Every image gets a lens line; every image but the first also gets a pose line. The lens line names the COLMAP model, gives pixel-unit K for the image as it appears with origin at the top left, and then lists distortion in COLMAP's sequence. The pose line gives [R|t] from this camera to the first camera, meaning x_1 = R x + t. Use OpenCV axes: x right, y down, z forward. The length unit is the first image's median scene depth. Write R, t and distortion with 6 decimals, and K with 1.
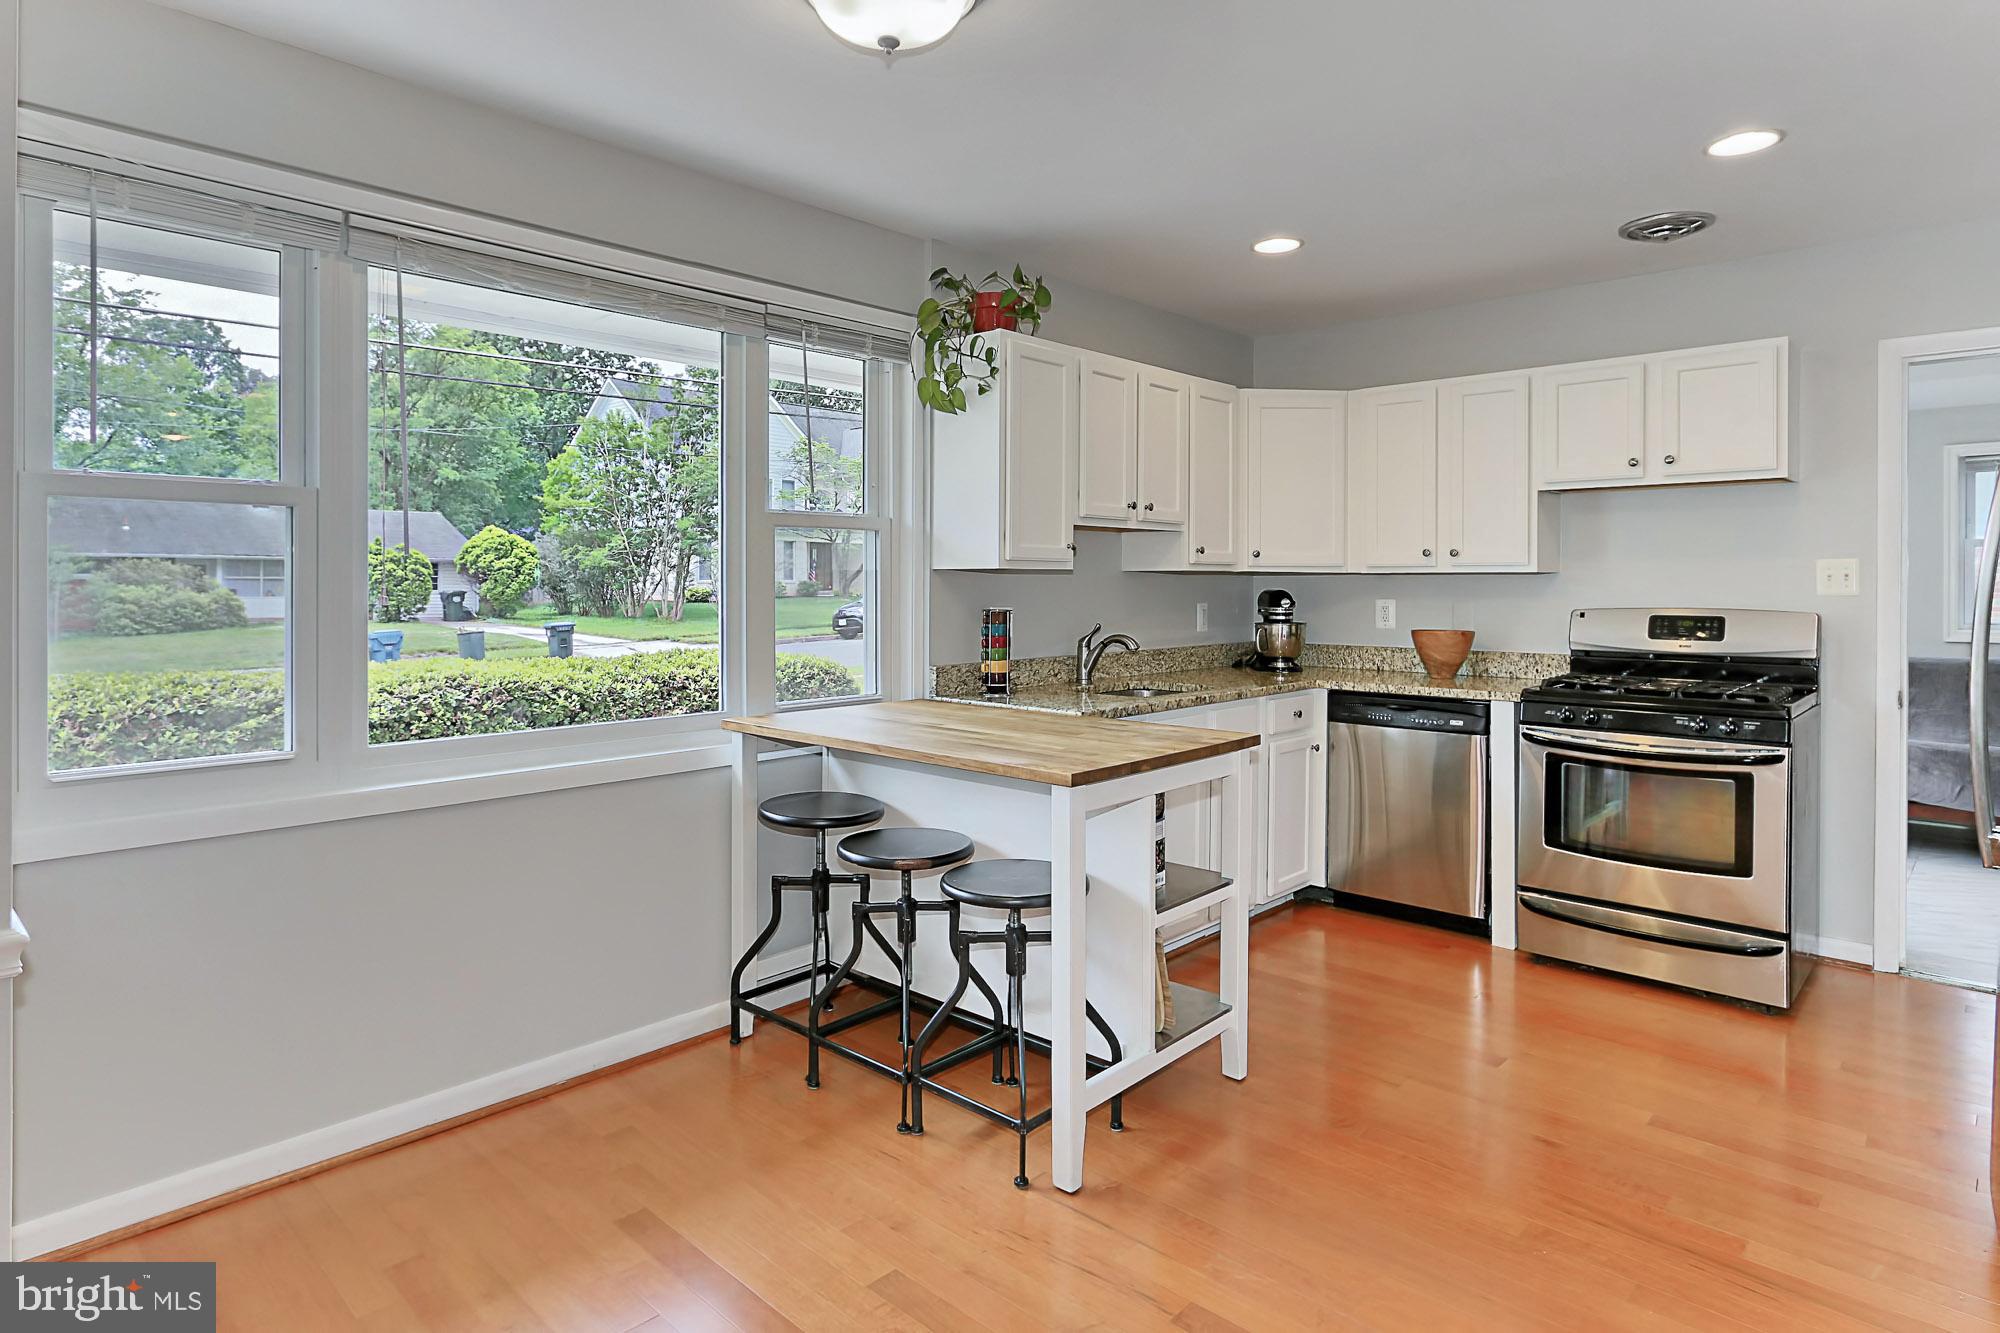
lens RADIAL K [[1074.2, 0, 1028.3], [0, 1074.2, 589.4], [0, 0, 1]] dist [0.000383, 0.000289]
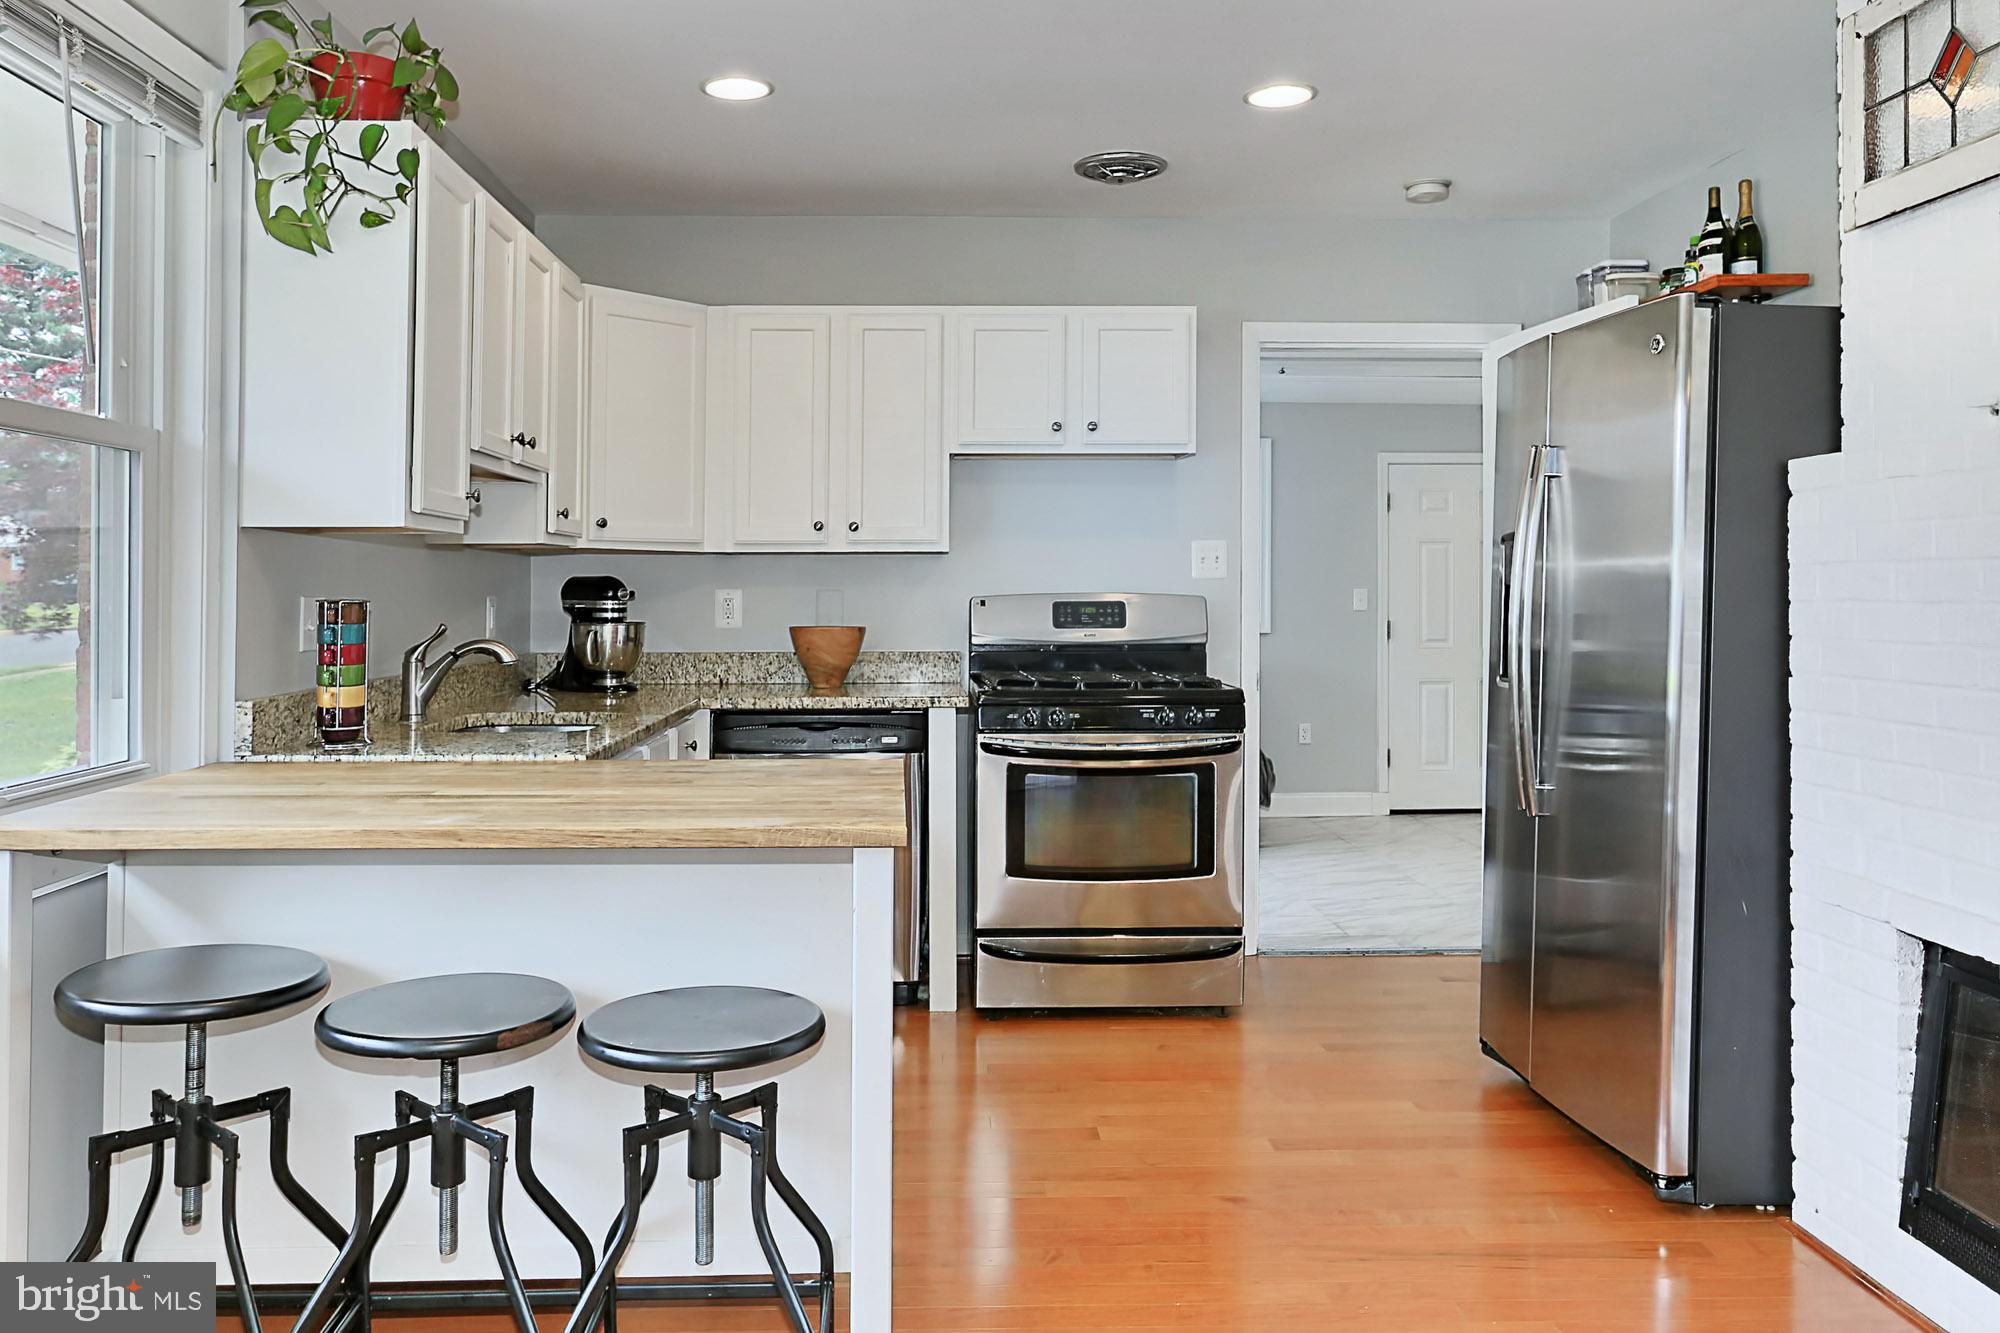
lens RADIAL K [[1444.8, 0, 921.4], [0, 1444.8, 583.3], [0, 0, 1]] dist [-0.011267, 0.014100]
pose [[0.737637, -0.000124, 0.675197, -0.315559], [0.007536, 0.999939, -0.008050, 0.018165], [-0.675155, 0.011026, 0.737593, 0.202447]]
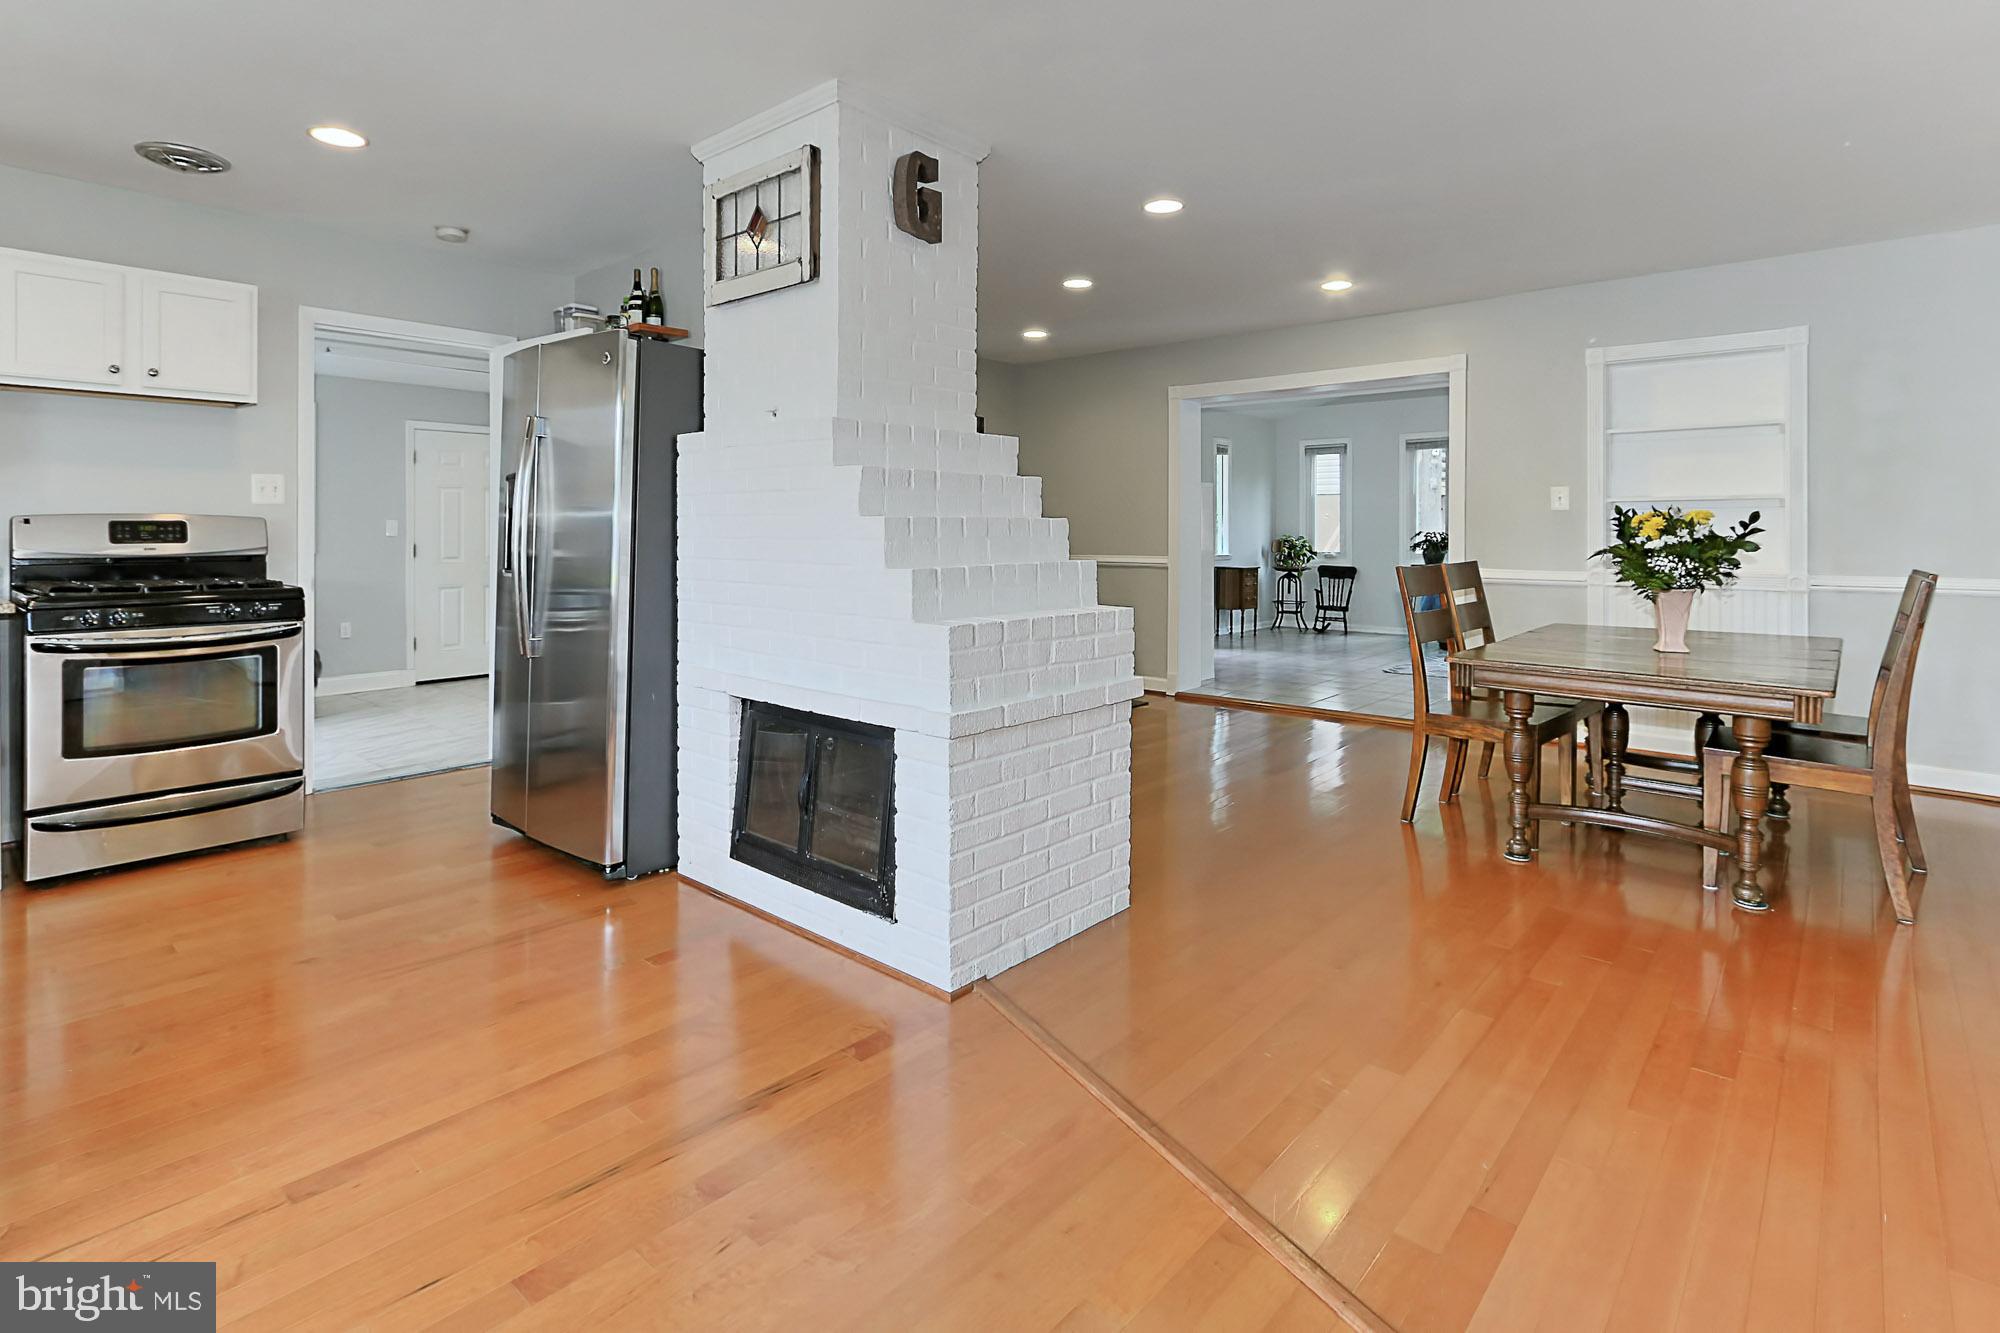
lens RADIAL K [[1016.0, 0, 956.7], [0, 1016.0, 542.1], [0, 0, 1]] dist [0.007068, -0.002135]
pose [[0.021970, -0.012368, 0.999682, -0.385469], [0.005523, 0.999910, 0.012250, 0.038127], [-0.999743, 0.005252, 0.022036, 0.179769]]
